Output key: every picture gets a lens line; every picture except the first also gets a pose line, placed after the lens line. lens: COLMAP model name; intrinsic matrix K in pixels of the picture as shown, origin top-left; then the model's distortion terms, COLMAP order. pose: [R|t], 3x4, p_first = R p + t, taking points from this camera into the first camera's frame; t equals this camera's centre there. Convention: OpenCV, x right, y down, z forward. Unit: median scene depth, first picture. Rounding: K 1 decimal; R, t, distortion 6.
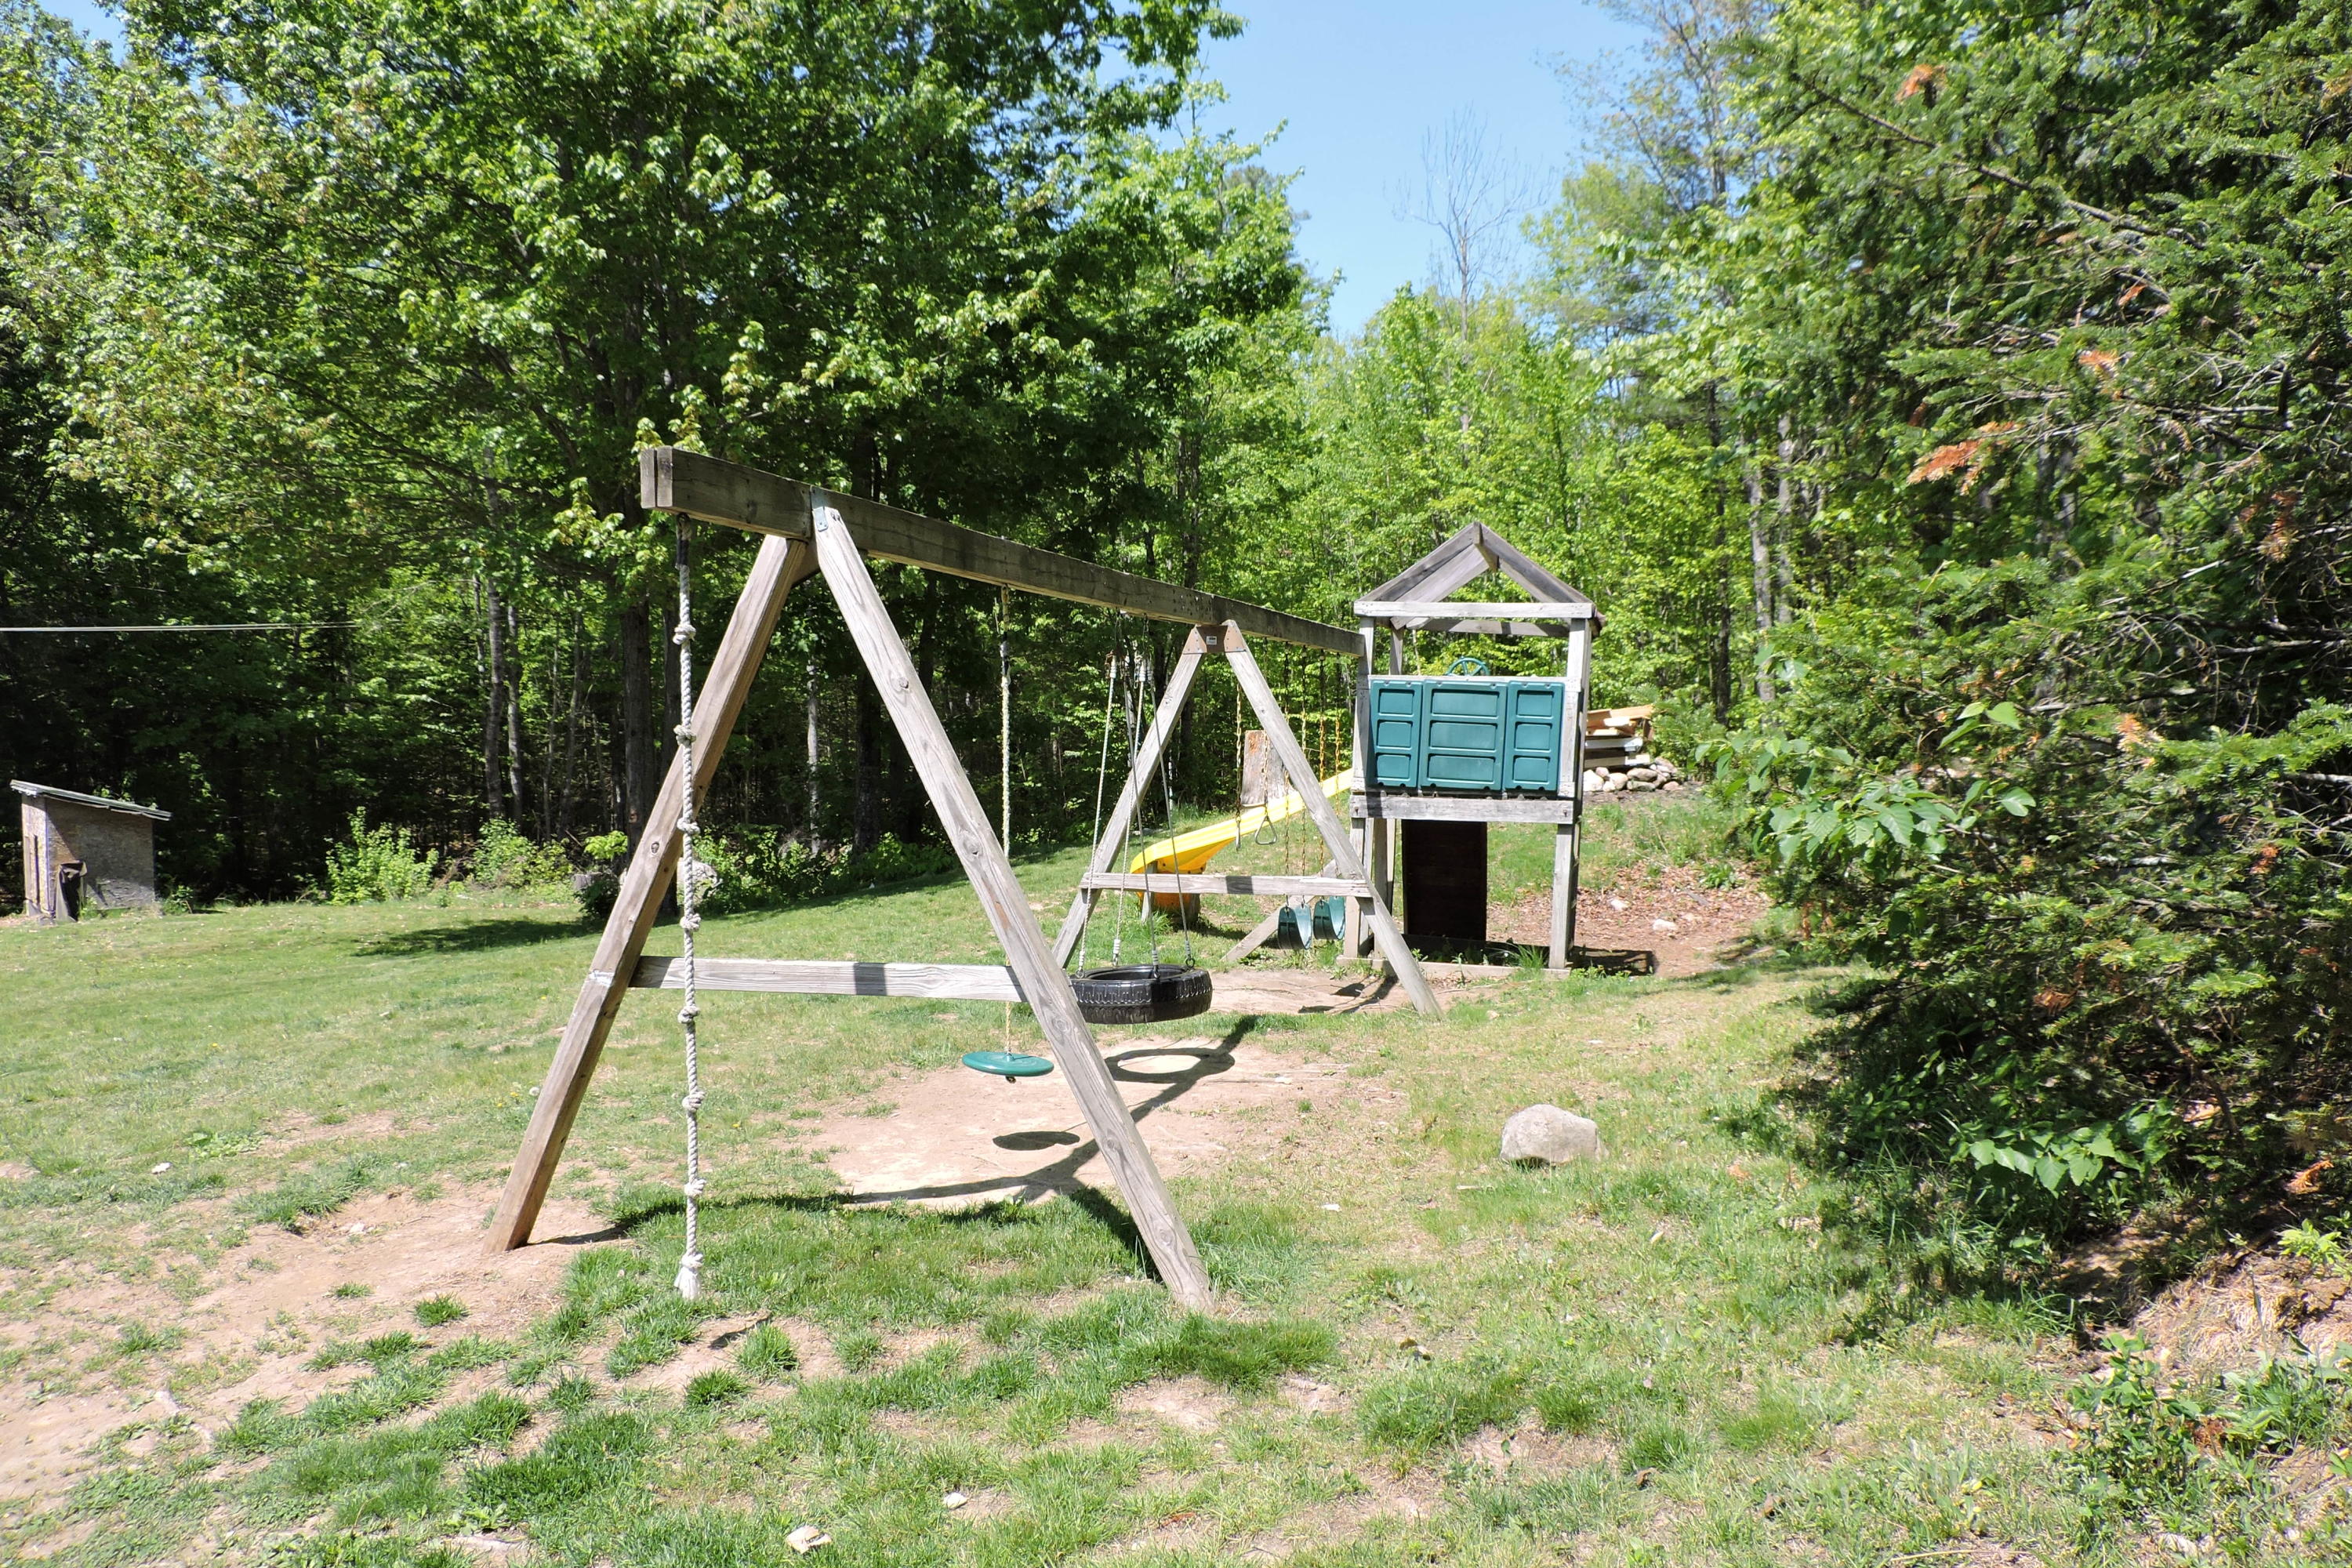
lens RADIAL K [[1672.3, 0, 1176.0], [0, 1672.3, 784.0], [0, 0, 1]] dist [-0.051819, 0.002036]
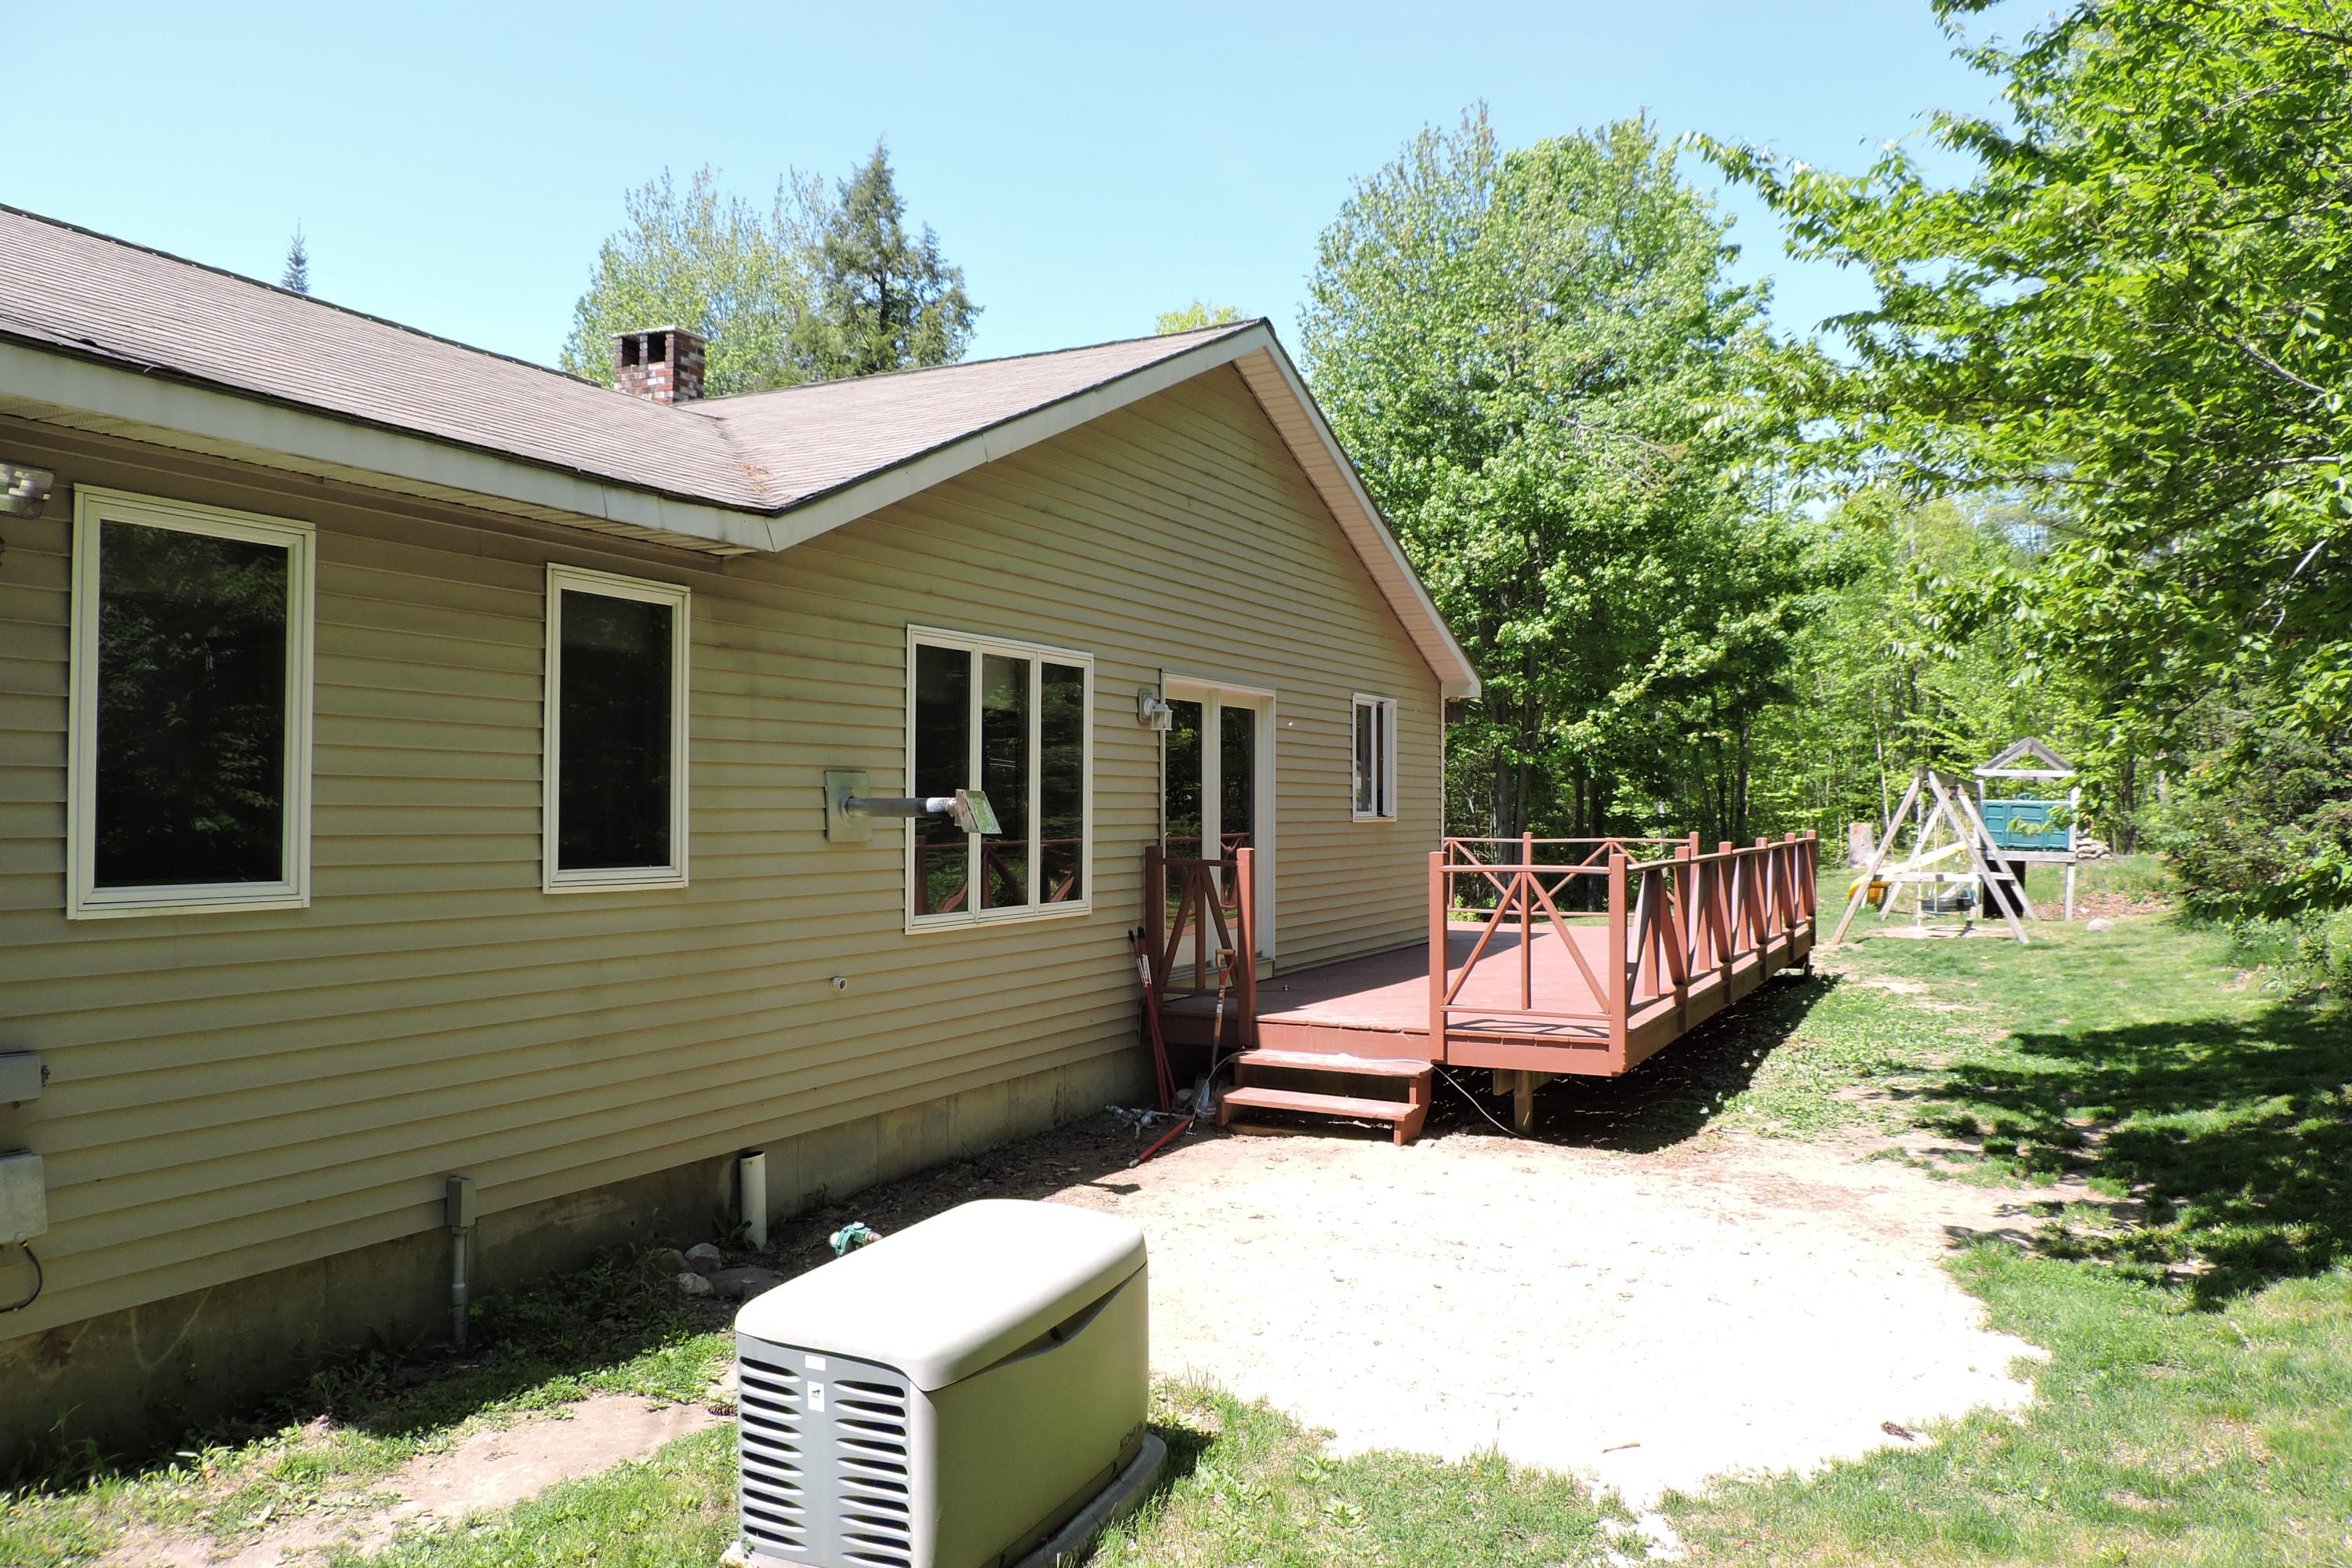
lens RADIAL K [[1672.3, 0, 1176.0], [0, 1672.3, 784.0], [0, 0, 1]] dist [-0.051819, 0.002036]
pose [[0.979118, -0.003662, -0.203259, -0.213259], [-0.007922, 0.998391, -0.056147, 0.021370], [0.203137, 0.056585, 0.977514, -0.620166]]
